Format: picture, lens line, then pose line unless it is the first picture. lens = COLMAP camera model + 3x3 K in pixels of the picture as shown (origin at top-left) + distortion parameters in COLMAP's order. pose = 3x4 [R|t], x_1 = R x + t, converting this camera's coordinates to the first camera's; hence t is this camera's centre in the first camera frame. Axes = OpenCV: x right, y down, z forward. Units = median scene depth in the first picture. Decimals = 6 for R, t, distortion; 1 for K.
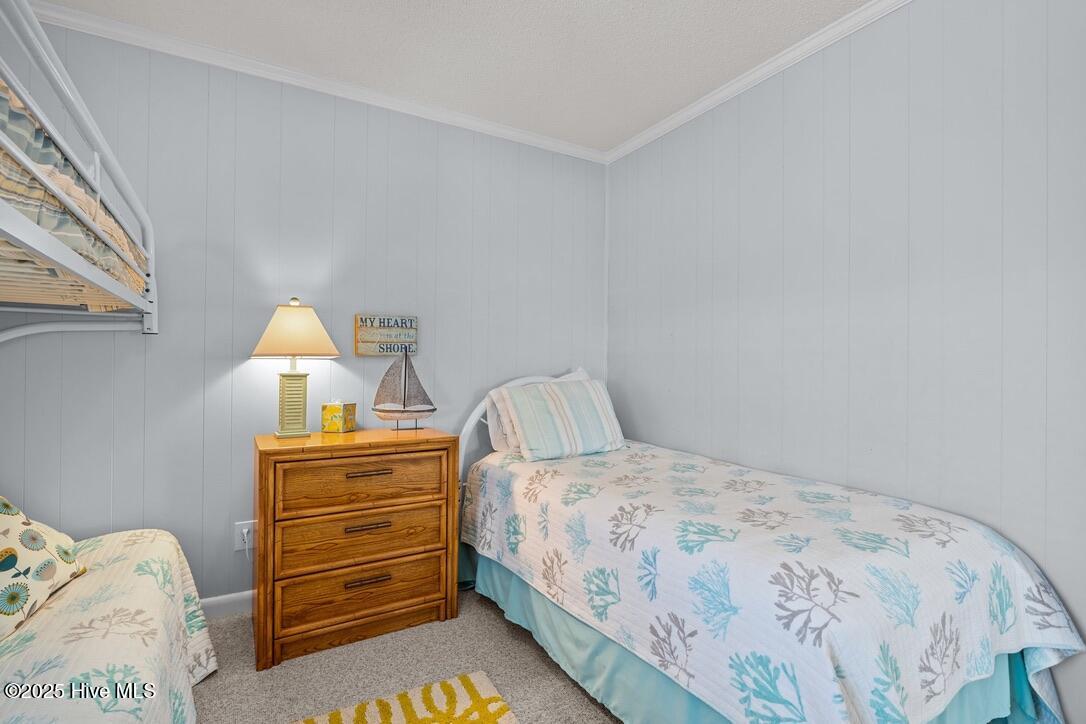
lens RADIAL K [[516.3, 0, 543.0], [0, 516.3, 362.0], [0, 0, 1]] dist [-0.001434, 0.001016]
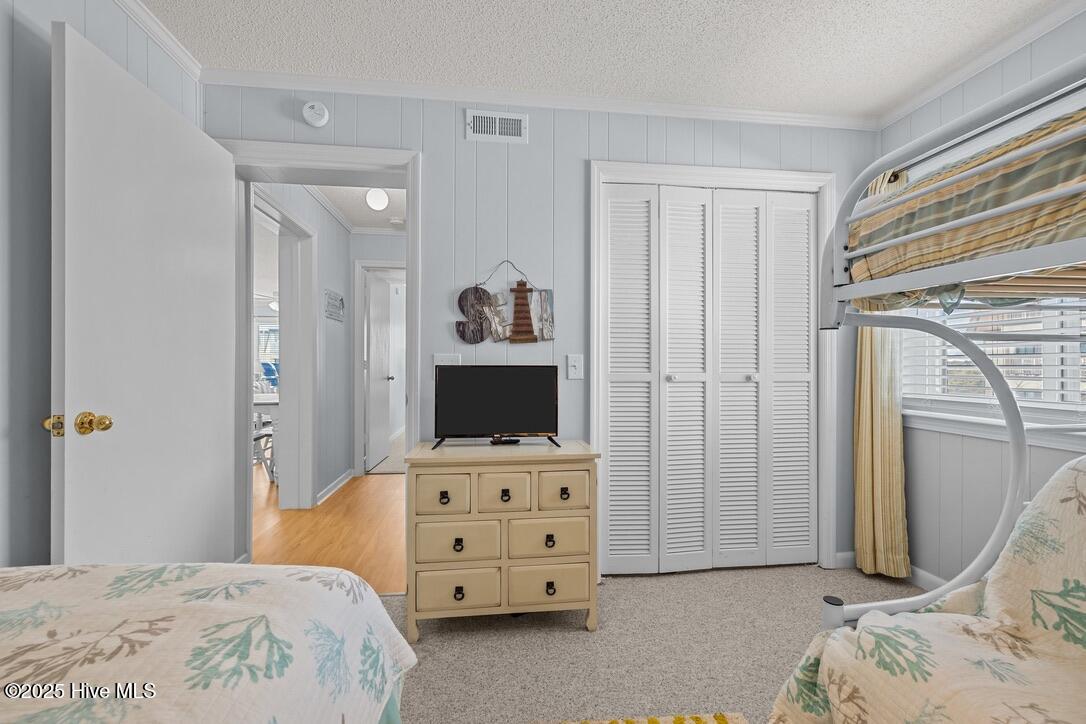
lens RADIAL K [[451.4, 0, 543.0], [0, 451.4, 362.0], [0, 0, 1]] dist [0.001111, 0.000241]
pose [[-0.916456, -0.007886, 0.400058, -0.150780], [-0.009895, 0.999947, -0.002957, -0.000013], [-0.400013, -0.006668, -0.916485, 0.951468]]
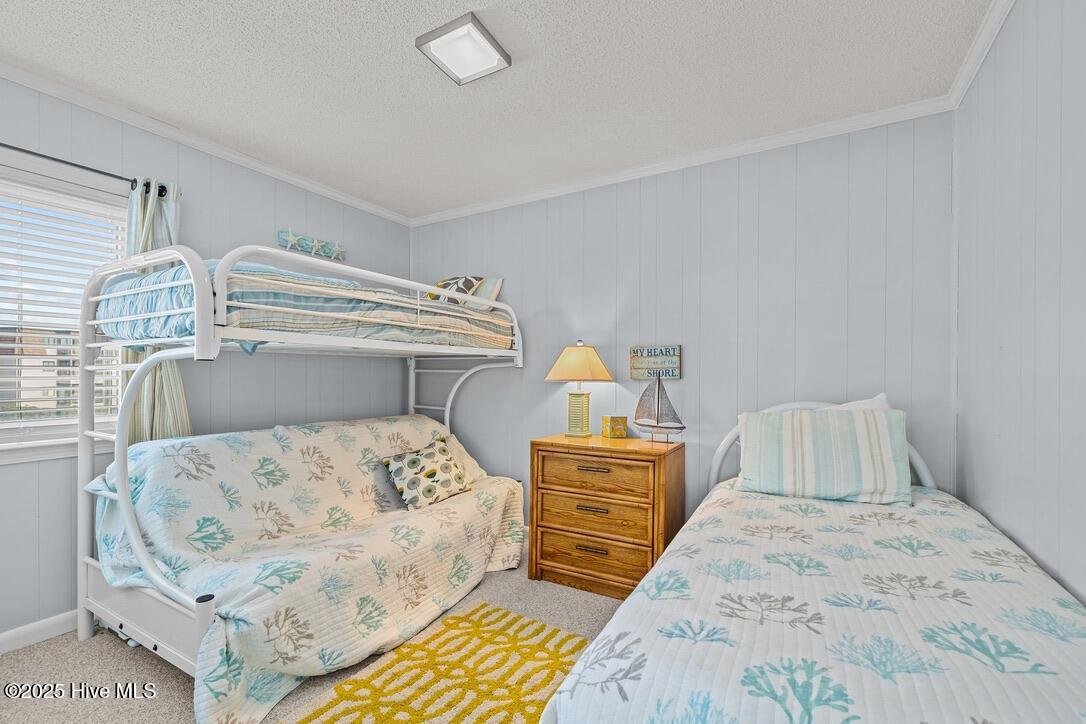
lens RADIAL K [[463.4, 0, 539.4], [0, 463.4, 375.6], [0, 0, 1]] dist [-0.000891, 0.000034]
pose [[0.479244, -0.007011, -0.877654, 0.653933], [0.004863, 0.999974, -0.005333, -0.021040], [0.877668, -0.001712, 0.479266, 0.305197]]
